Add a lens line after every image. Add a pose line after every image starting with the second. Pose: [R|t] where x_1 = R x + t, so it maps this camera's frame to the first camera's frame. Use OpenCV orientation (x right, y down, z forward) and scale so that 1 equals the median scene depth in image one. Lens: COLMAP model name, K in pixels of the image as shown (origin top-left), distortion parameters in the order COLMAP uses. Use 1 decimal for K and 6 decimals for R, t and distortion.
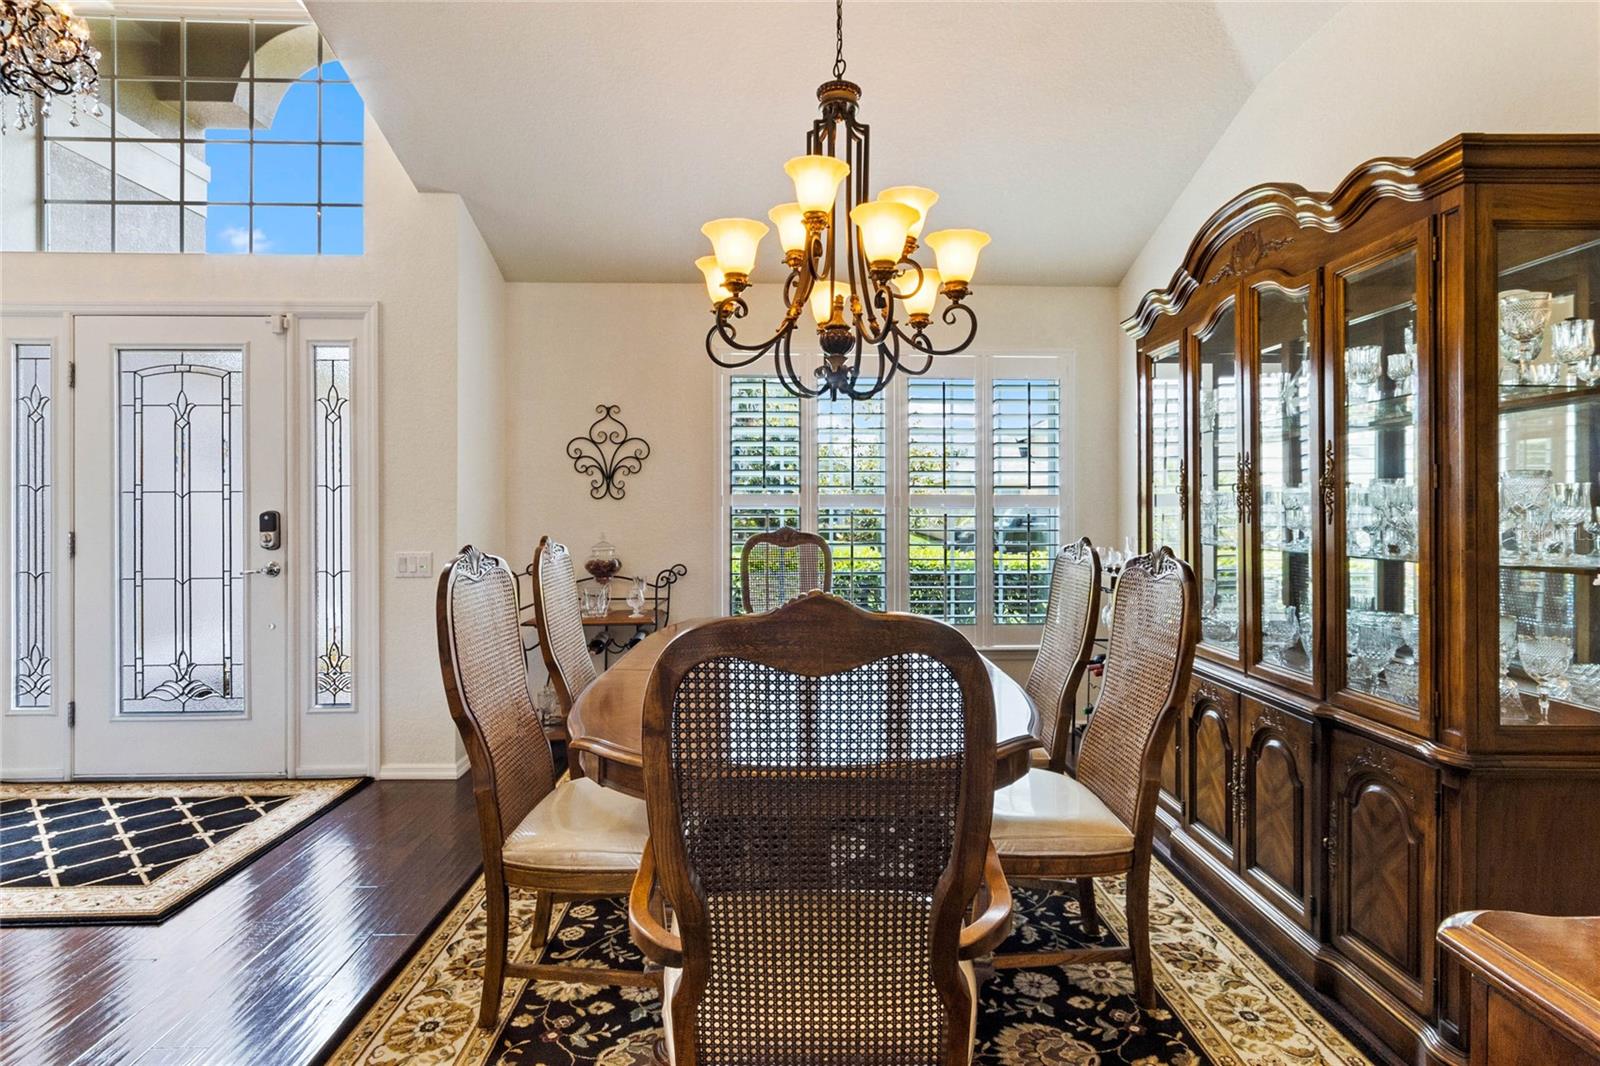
lens RADIAL K [[793.1, 0, 804.3], [0, 793.1, 509.7], [0, 0, 1]] dist [-0.001111, -0.000435]
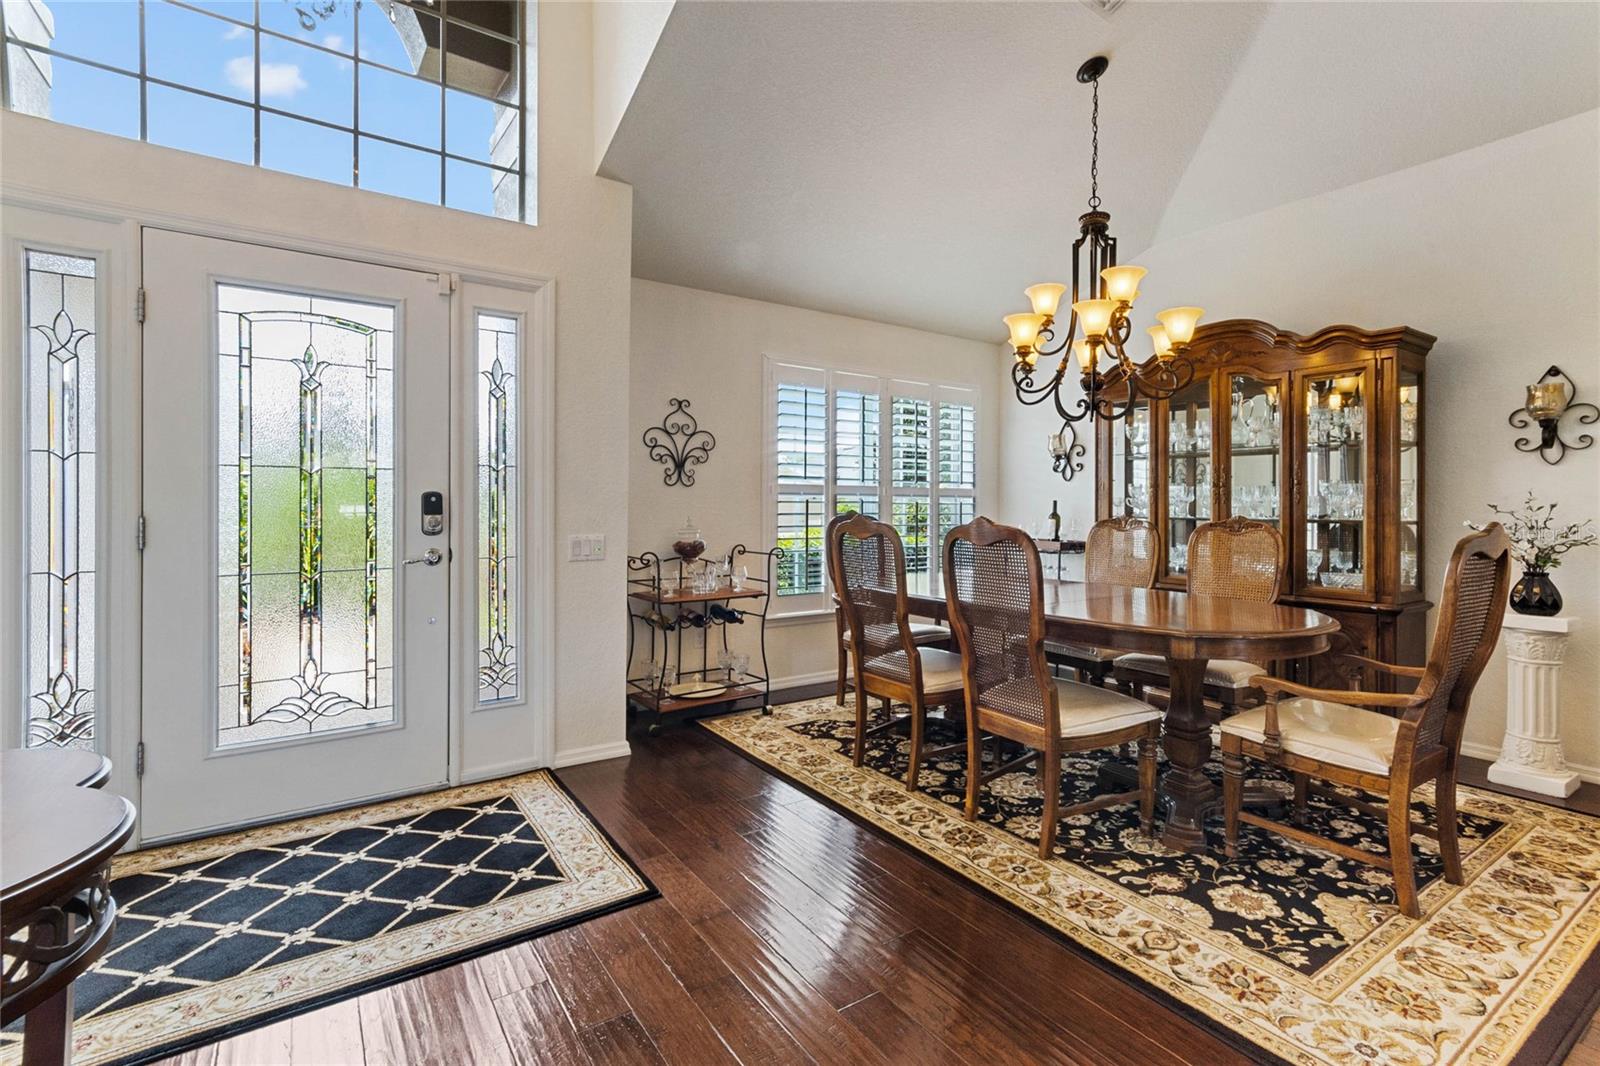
lens RADIAL K [[736.1, 0, 804.7], [0, 736.1, 509.6], [0, 0, 1]] dist [0.002324, 0.001152]
pose [[0.840142, 0.001445, 0.542364, -0.767643], [-0.004576, 0.999980, 0.004424, 0.016216], [-0.542347, -0.006199, 0.840132, 0.073789]]
